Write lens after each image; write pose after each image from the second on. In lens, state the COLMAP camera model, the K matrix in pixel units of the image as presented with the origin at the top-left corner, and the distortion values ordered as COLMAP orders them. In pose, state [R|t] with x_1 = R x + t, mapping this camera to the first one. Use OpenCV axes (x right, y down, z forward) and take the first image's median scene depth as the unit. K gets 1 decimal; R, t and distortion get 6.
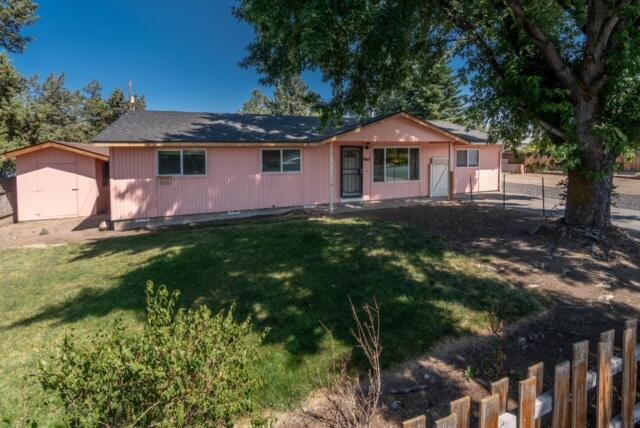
lens RADIAL K [[274.1, 0, 318.9], [0, 274.1, 168.1], [0, 0, 1]] dist [0.000424, 0.000046]
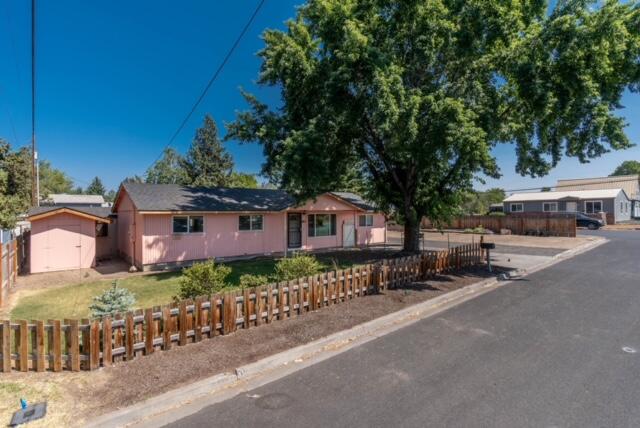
lens RADIAL K [[331.4, 0, 320.0], [0, 331.4, 214.0], [0, 0, 1]] dist [-0.001585, -0.000196]
pose [[0.944469, 0.006406, 0.328538, -0.356570], [0.010288, 0.998743, -0.049050, 0.016871], [-0.328440, 0.049706, 0.943216, -0.773766]]
